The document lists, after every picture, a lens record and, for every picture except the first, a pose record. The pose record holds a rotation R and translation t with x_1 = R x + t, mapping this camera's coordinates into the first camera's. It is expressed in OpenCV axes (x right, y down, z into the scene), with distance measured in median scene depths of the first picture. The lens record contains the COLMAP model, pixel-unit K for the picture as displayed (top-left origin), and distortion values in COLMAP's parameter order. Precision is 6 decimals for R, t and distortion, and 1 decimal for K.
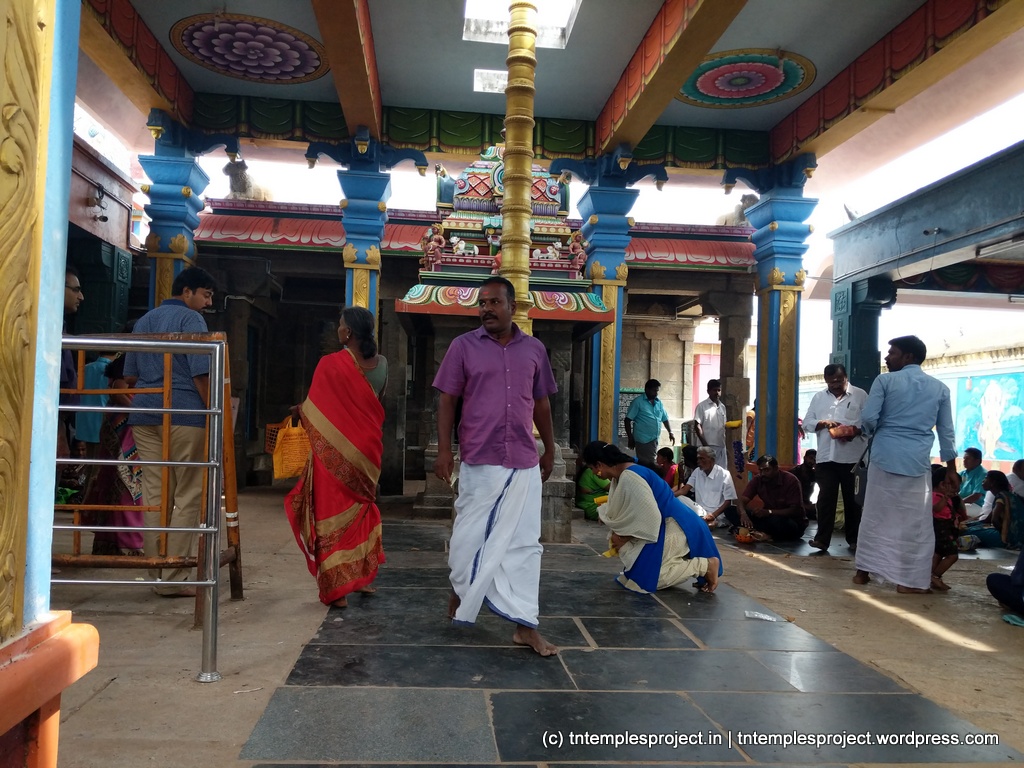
lens RADIAL K [[834.8, 0, 497.4], [0, 834.8, 413.4], [0, 0, 1]] dist [0.025641, -0.051671]
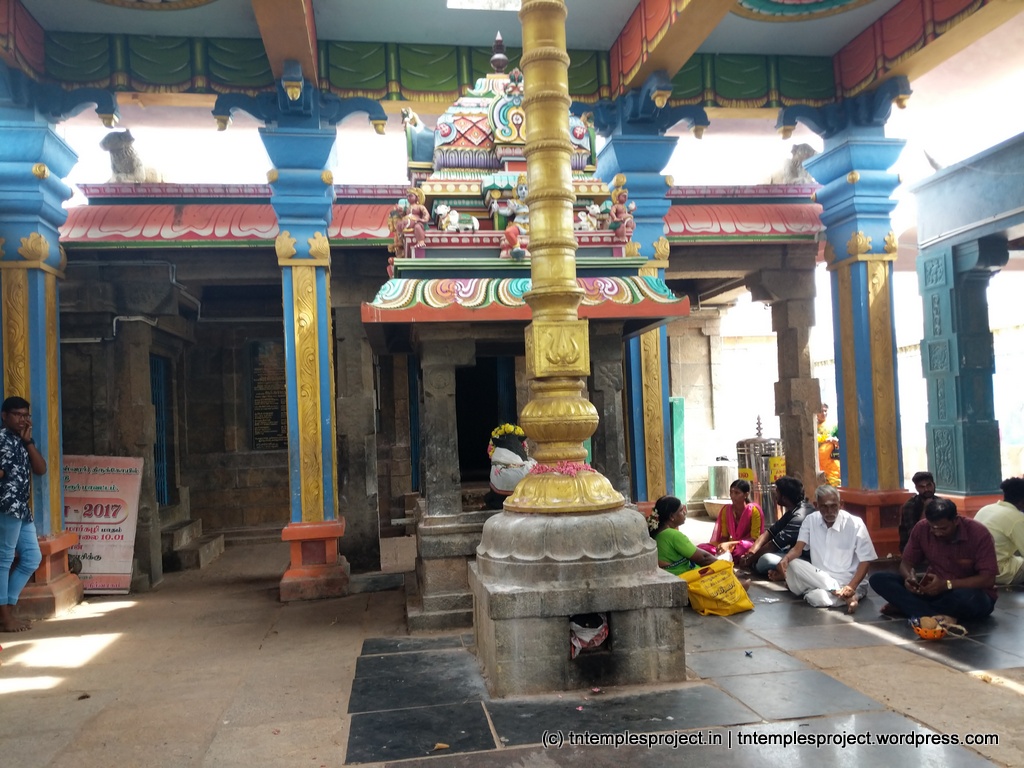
lens RADIAL K [[834.8, 0, 516.3], [0, 834.8, 387.9], [0, 0, 1]] dist [0.025641, -0.051671]
pose [[0.993860, -0.073214, 0.082962, -0.049097], [0.076079, 0.996591, -0.031906, -0.033236], [-0.080343, 0.038022, 0.996042, 0.278789]]
